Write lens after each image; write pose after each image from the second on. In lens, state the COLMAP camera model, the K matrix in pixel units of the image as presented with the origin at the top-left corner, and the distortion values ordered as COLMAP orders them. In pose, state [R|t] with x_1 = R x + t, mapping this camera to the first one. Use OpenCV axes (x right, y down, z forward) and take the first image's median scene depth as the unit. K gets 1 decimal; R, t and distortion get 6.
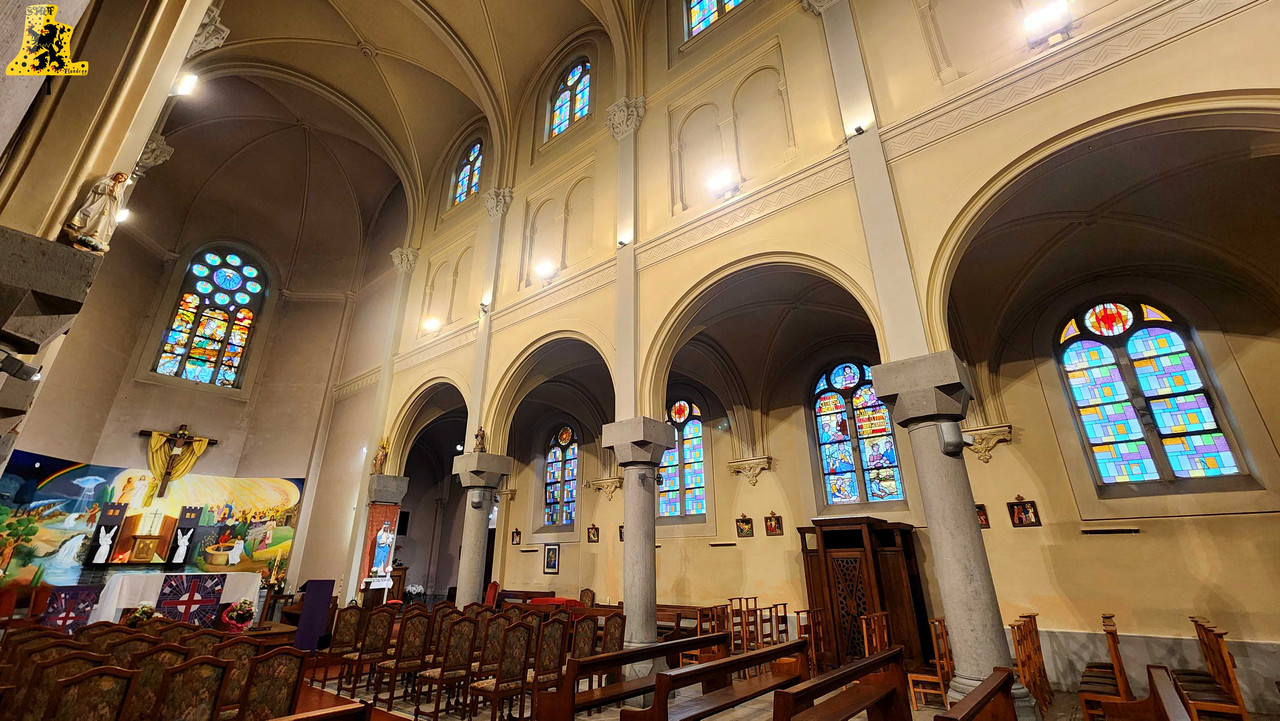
lens RADIAL K [[527.0, 0, 639.6], [0, 527.0, 350.8], [0, 0, 1]] dist [-0.001865, -0.000262]
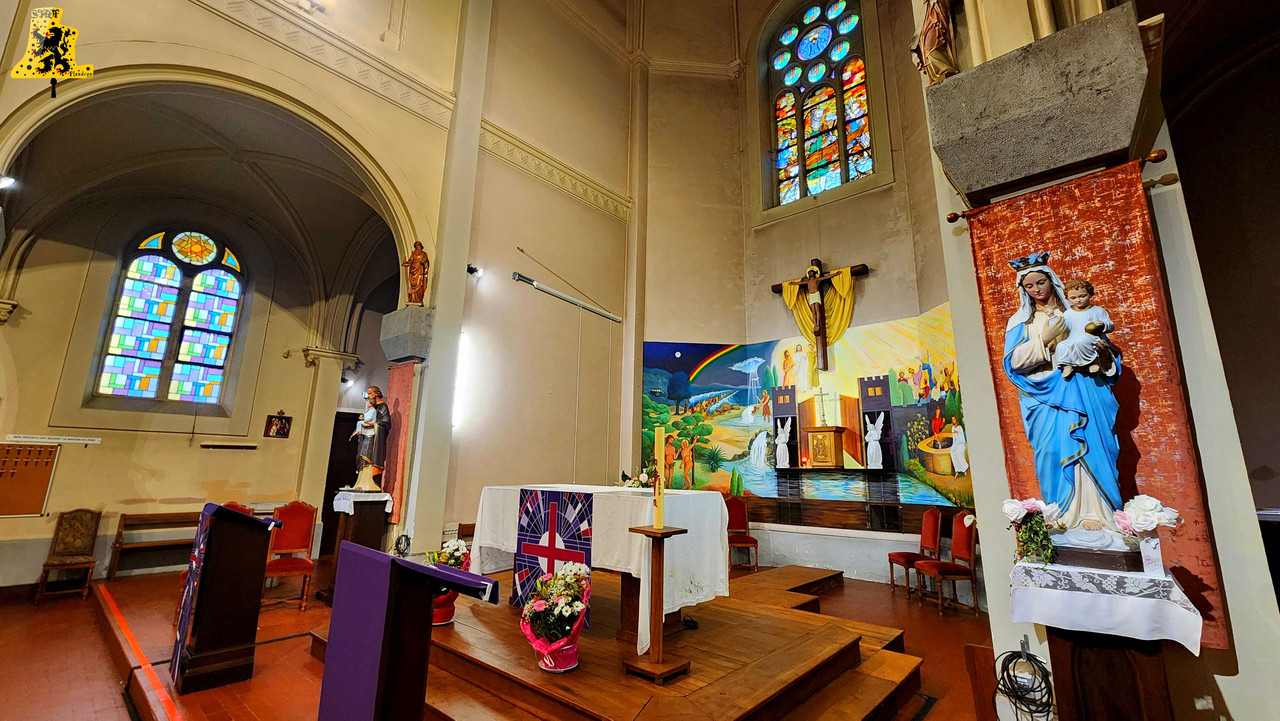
lens RADIAL K [[527.0, 0, 639.6], [0, 527.0, 350.8], [0, 0, 1]] dist [-0.001865, -0.000262]
pose [[-0.034033, -0.211503, -0.976785, -0.273112], [0.359895, 0.909189, -0.209406, 0.301923], [0.932372, -0.358667, 0.045176, 0.752410]]
